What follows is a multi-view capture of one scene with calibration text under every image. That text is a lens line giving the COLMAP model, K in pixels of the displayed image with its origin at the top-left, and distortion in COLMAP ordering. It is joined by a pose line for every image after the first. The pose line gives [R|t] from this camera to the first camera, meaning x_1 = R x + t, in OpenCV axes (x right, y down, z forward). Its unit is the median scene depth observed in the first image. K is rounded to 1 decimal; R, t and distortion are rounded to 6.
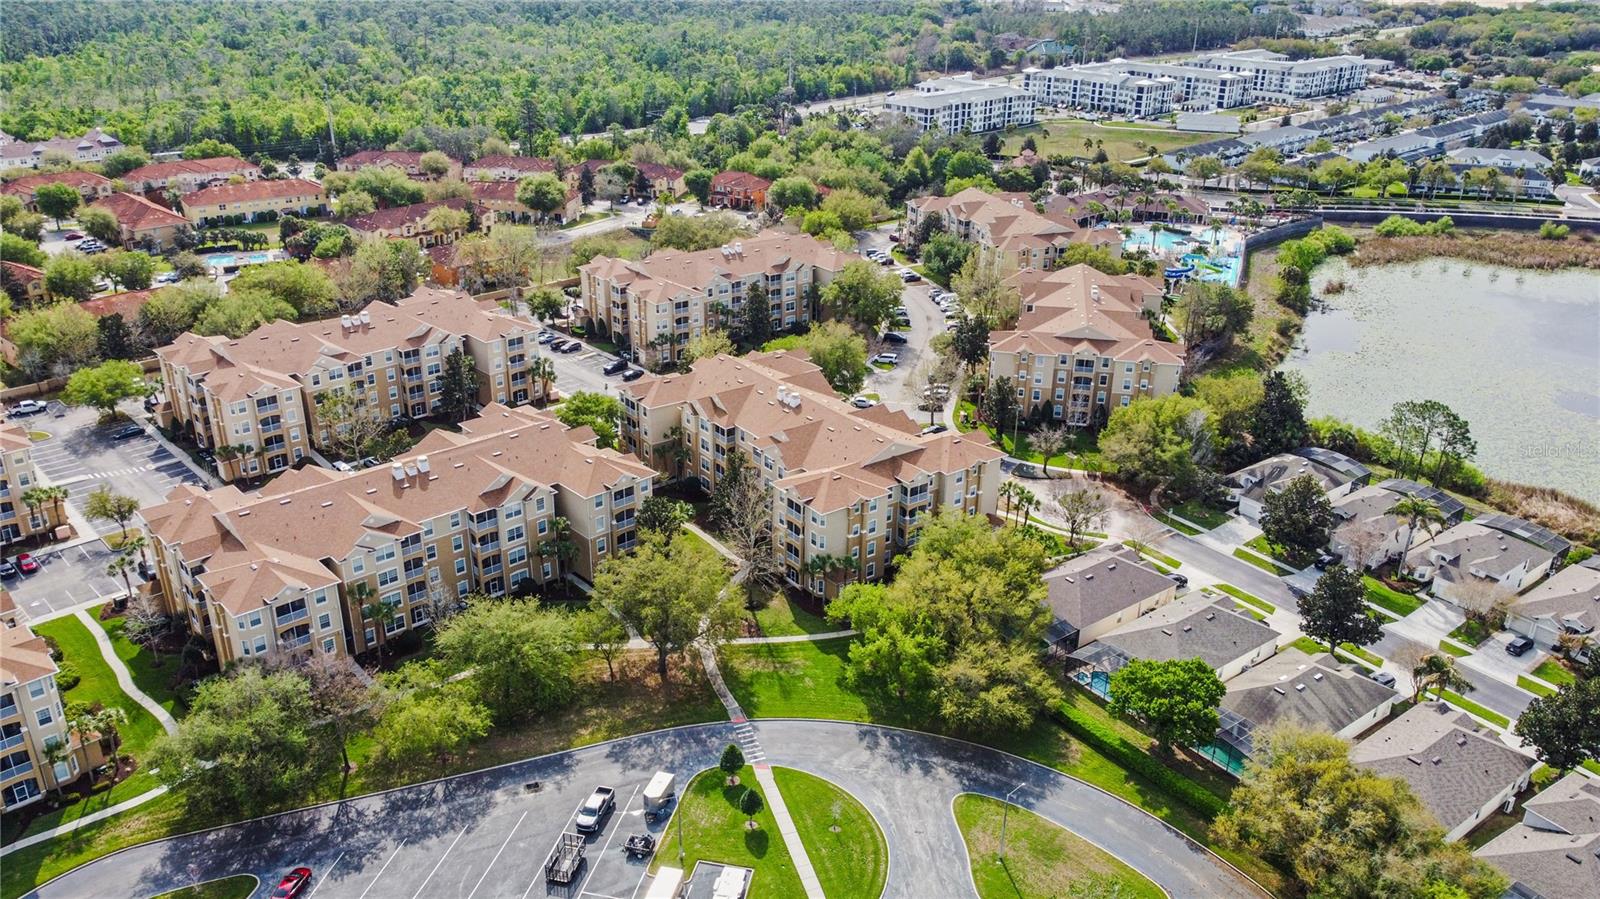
lens RADIAL K [[1202.7, 0, 802.5], [0, 1202.7, 456.6], [0, 0, 1]] dist [0.005596, -0.005646]
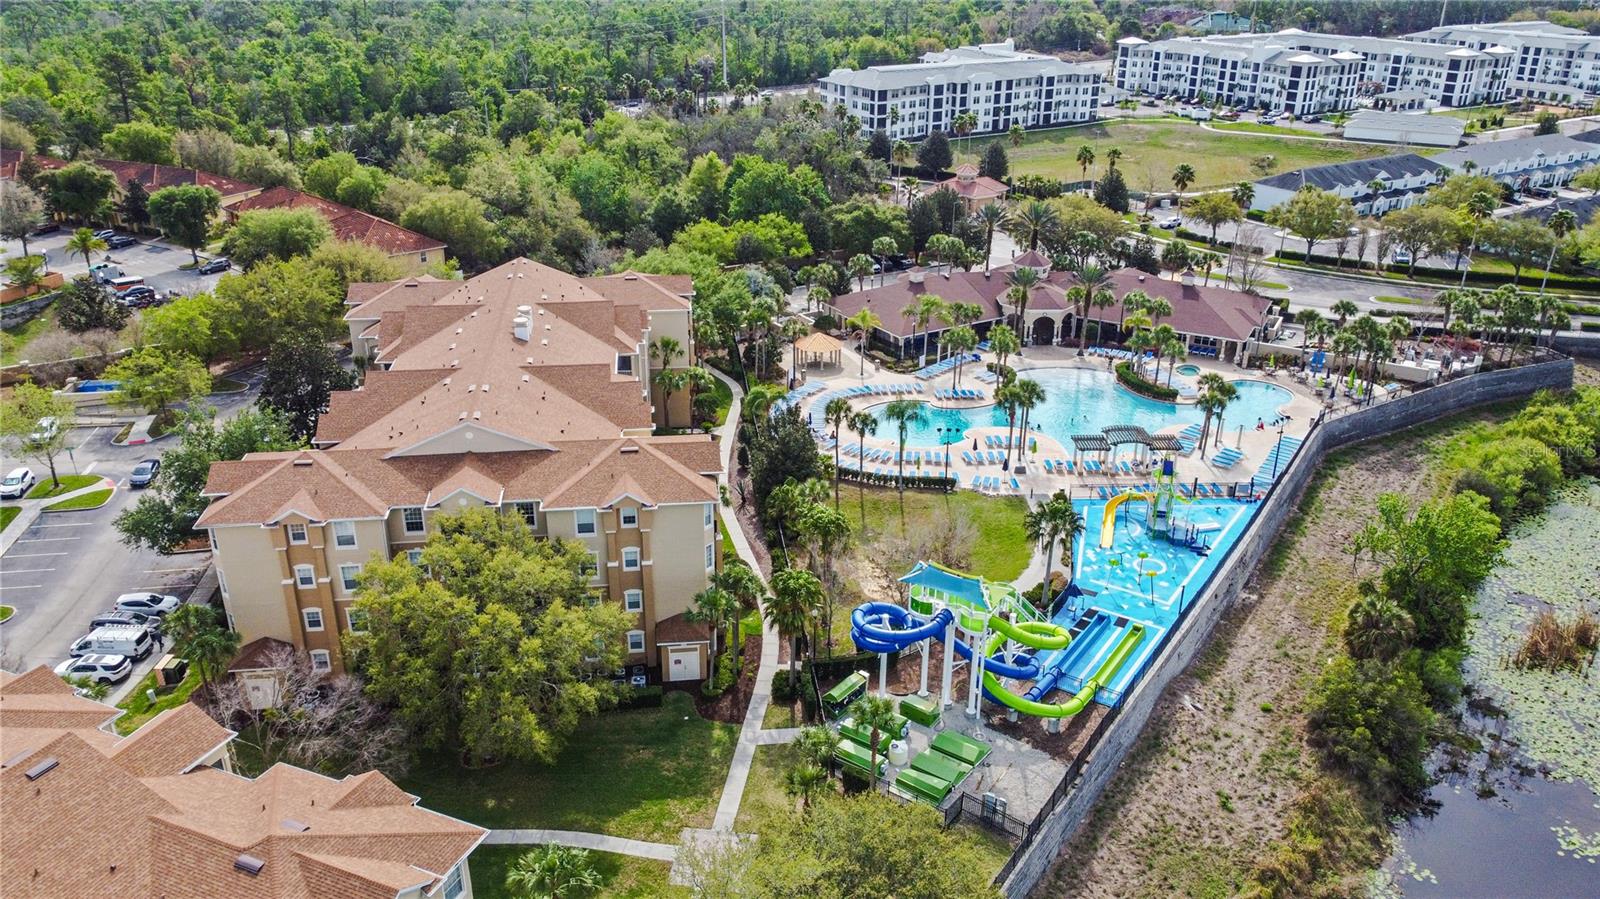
lens RADIAL K [[1202.7, 0, 802.5], [0, 1202.7, 456.6], [0, 0, 1]] dist [0.005596, -0.005646]
pose [[0.977769, 0.077339, -0.194903, 0.443326], [-0.078260, 0.996929, 0.002985, -0.247937], [0.194535, 0.012334, 0.980818, 0.946451]]
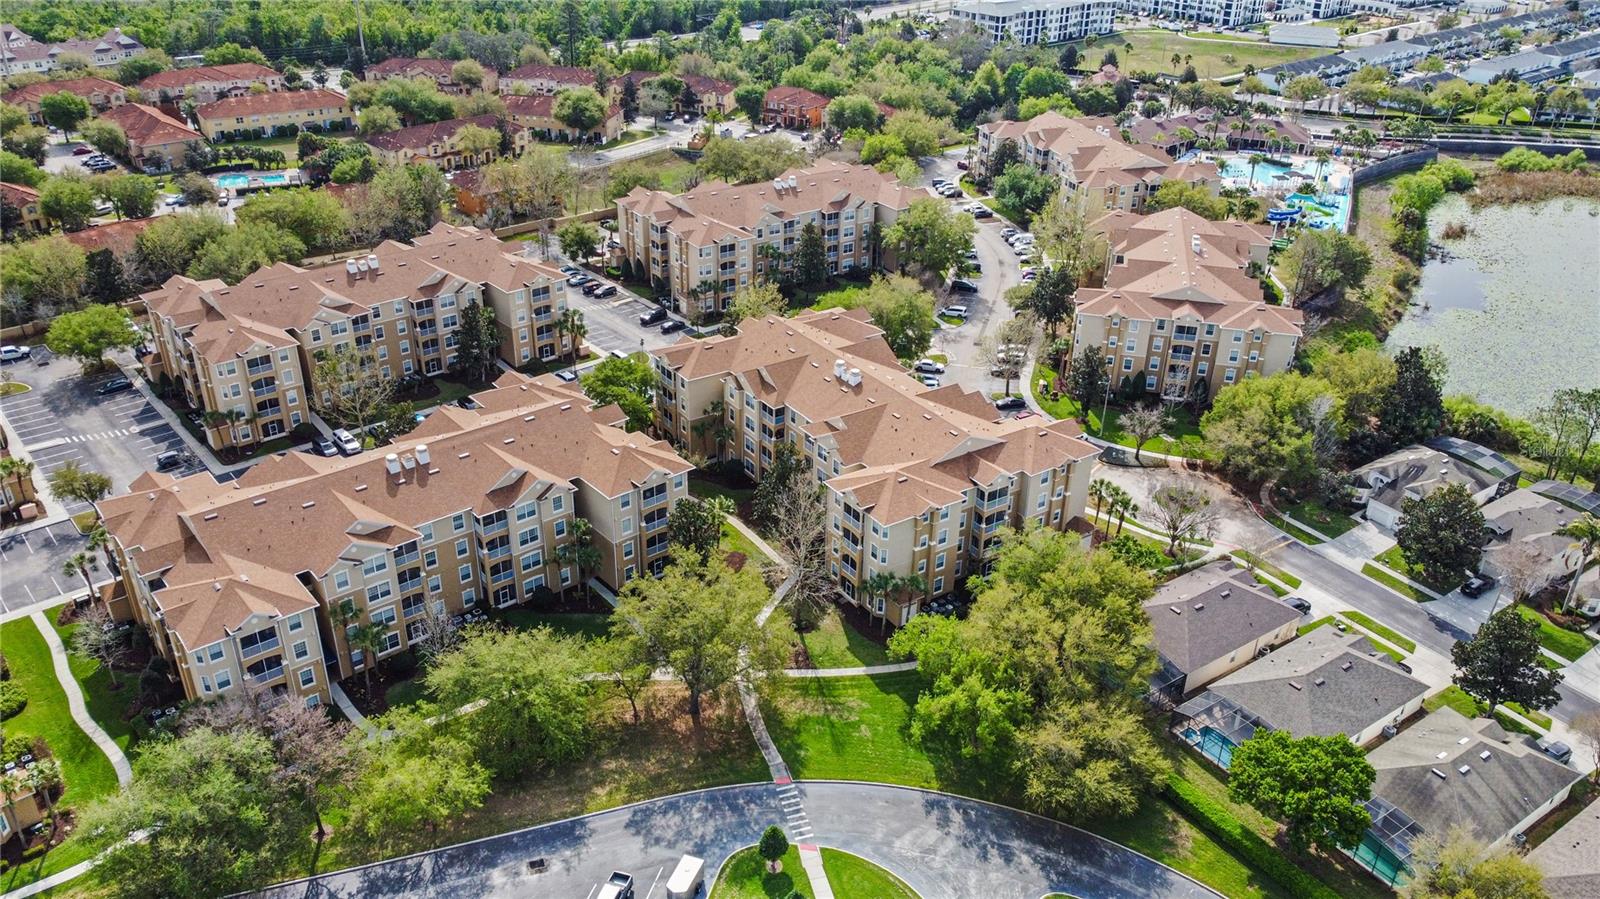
lens RADIAL K [[1202.7, 0, 802.5], [0, 1202.7, 456.6], [0, 0, 1]] dist [0.005596, -0.005646]
pose [[0.998970, 0.025435, -0.037575, -0.007887], [-0.022484, 0.996779, 0.076987, -0.044946], [0.039412, -0.076063, 0.996324, 0.106290]]
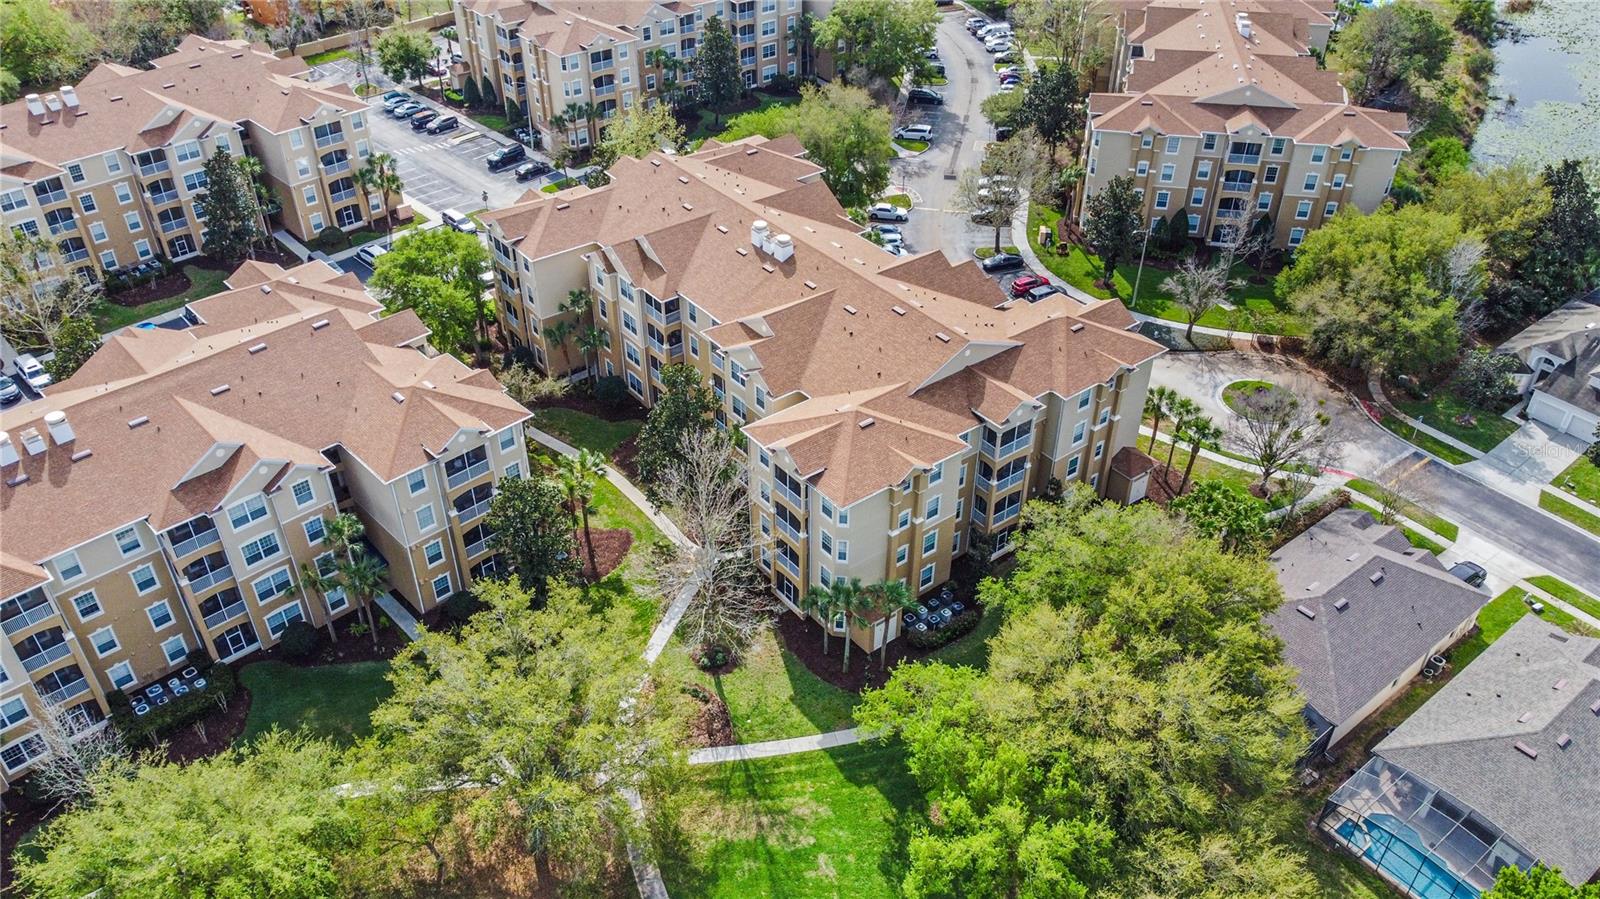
lens RADIAL K [[1210.7, 0, 800.0], [0, 1210.7, 449.5], [0, 0, 1]] dist [-0.005488, 0.002554]
pose [[0.999715, -0.022569, 0.007790, -0.003878], [0.020377, 0.976563, 0.214263, -0.061287], [-0.012443, -0.214043, 0.976745, 0.342395]]
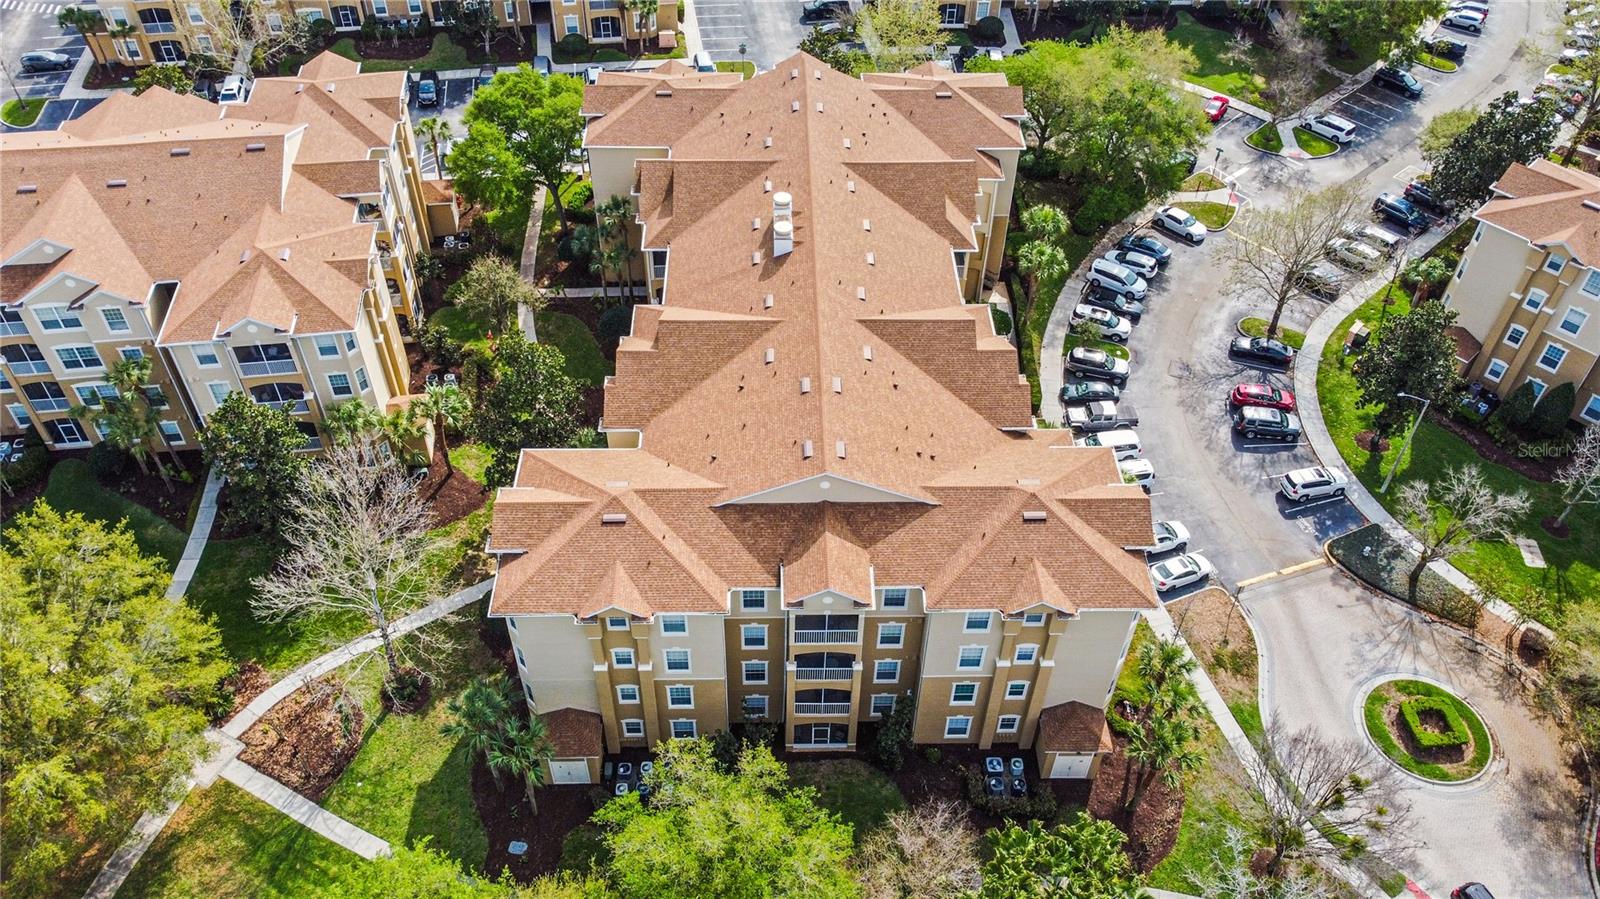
lens RADIAL K [[1210.7, 0, 800.0], [0, 1210.7, 449.5], [0, 0, 1]] dist [-0.005488, 0.002554]
pose [[0.819257, 0.399365, -0.411493, 0.162878], [-0.234349, 0.888122, 0.395373, -0.120997], [0.523354, -0.227479, 0.821191, 0.514298]]
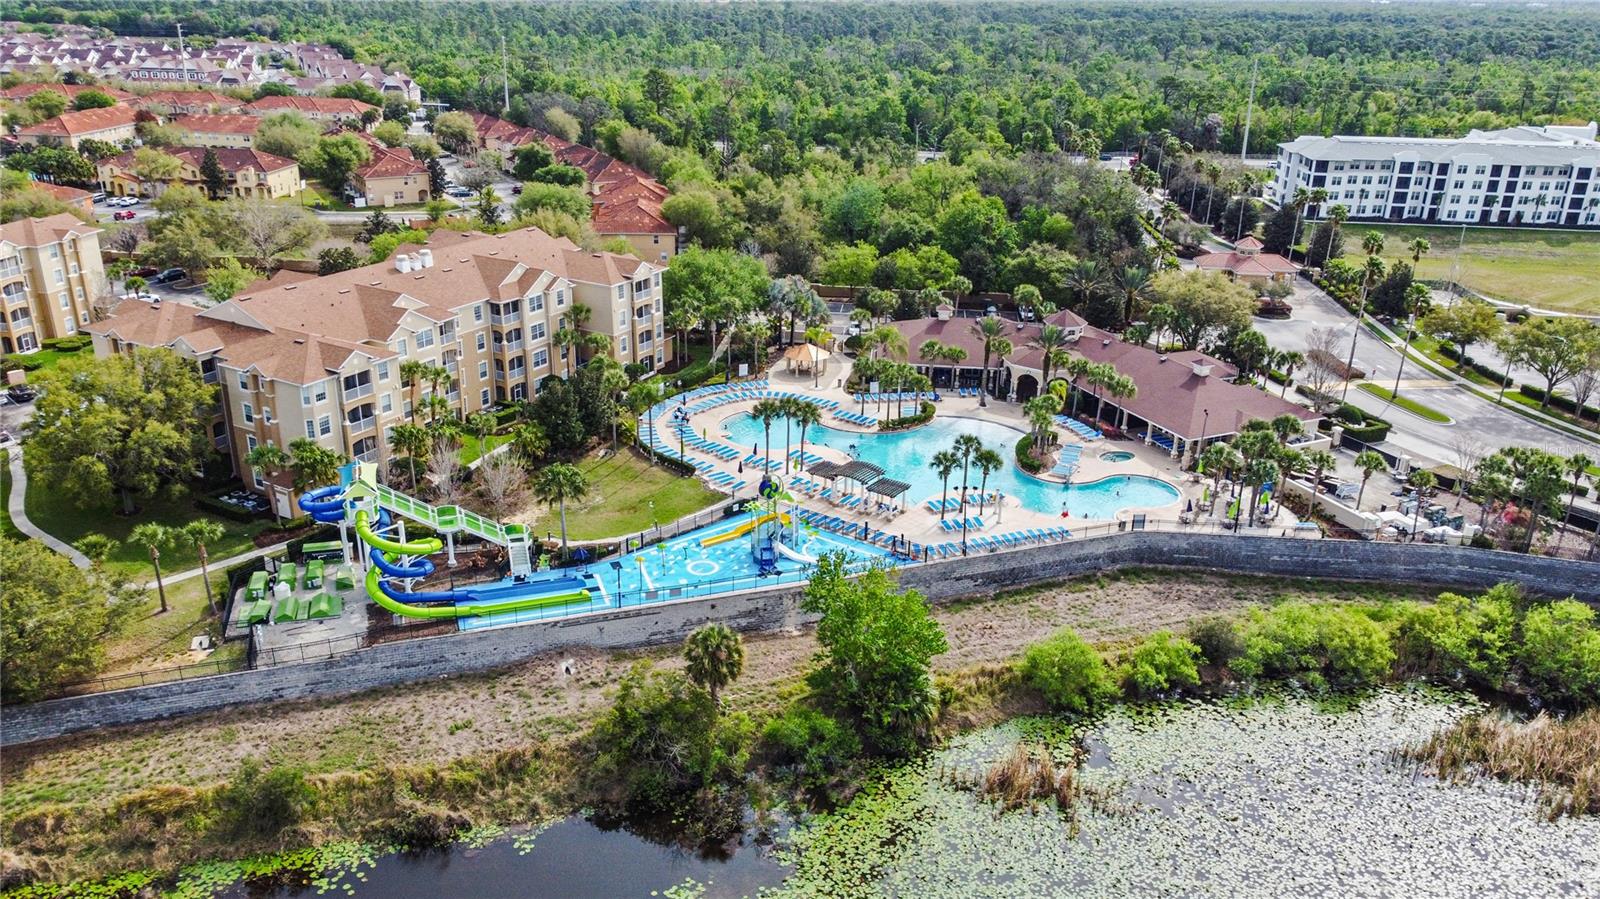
lens RADIAL K [[1193.4, 0, 797.3], [0, 1193.4, 476.5], [0, 0, 1]] dist [0.009802, -0.003062]
pose [[0.661572, 0.293157, -0.690205, 0.806827], [-0.316484, 0.943582, 0.097421, -0.304622], [0.679824, 0.153987, 0.717026, 1.090784]]
